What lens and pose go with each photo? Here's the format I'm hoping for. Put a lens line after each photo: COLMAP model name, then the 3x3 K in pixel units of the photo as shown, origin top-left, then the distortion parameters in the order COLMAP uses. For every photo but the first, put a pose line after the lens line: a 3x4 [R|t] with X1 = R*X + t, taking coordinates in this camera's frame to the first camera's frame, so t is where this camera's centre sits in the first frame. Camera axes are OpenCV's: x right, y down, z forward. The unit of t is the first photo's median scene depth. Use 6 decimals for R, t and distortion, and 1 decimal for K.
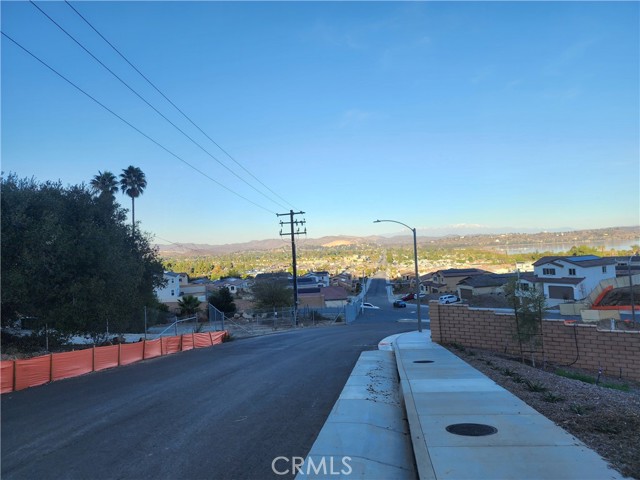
lens RADIAL K [[430.2, 0, 326.2], [0, 430.2, 238.7], [0, 0, 1]] dist [0.105086, -0.080436]
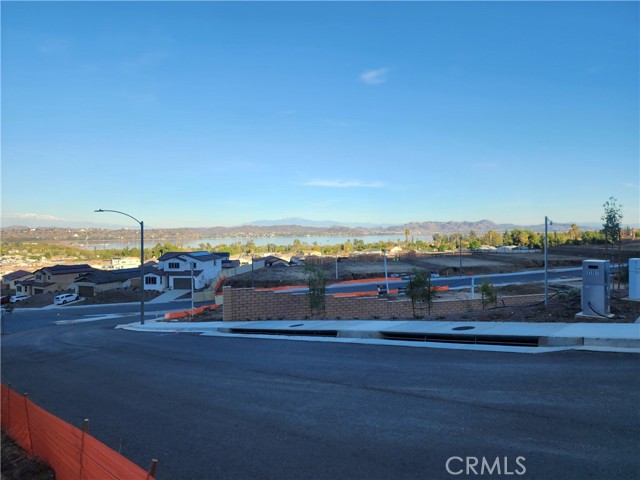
lens RADIAL K [[430.2, 0, 326.2], [0, 430.2, 238.7], [0, 0, 1]] dist [0.105086, -0.080436]
pose [[0.607571, 0.036757, 0.793415, -0.132209], [-0.043397, 0.998973, -0.013047, 0.003981], [-0.793079, -0.026505, 0.608541, 0.018973]]
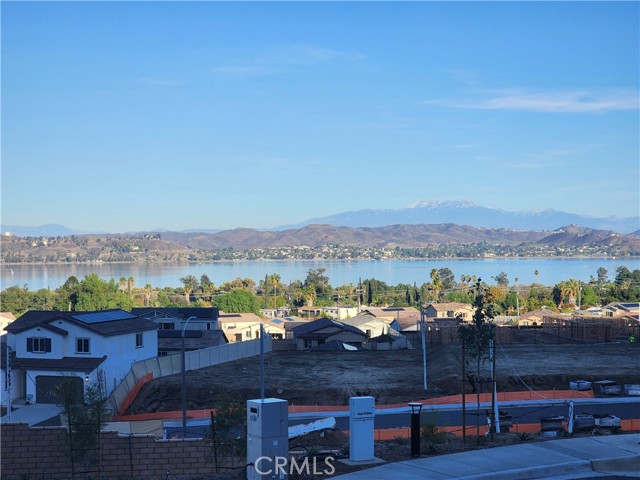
lens RADIAL K [[1276.9, 0, 320.0], [0, 1276.9, 240.0], [0, 0, 1]] dist [0.019059, 0.151052]
pose [[0.757064, 0.049782, 0.651441, -0.133156], [-0.051167, 0.998548, -0.016844, -0.024897], [-0.651334, -0.020581, 0.758512, -0.181365]]
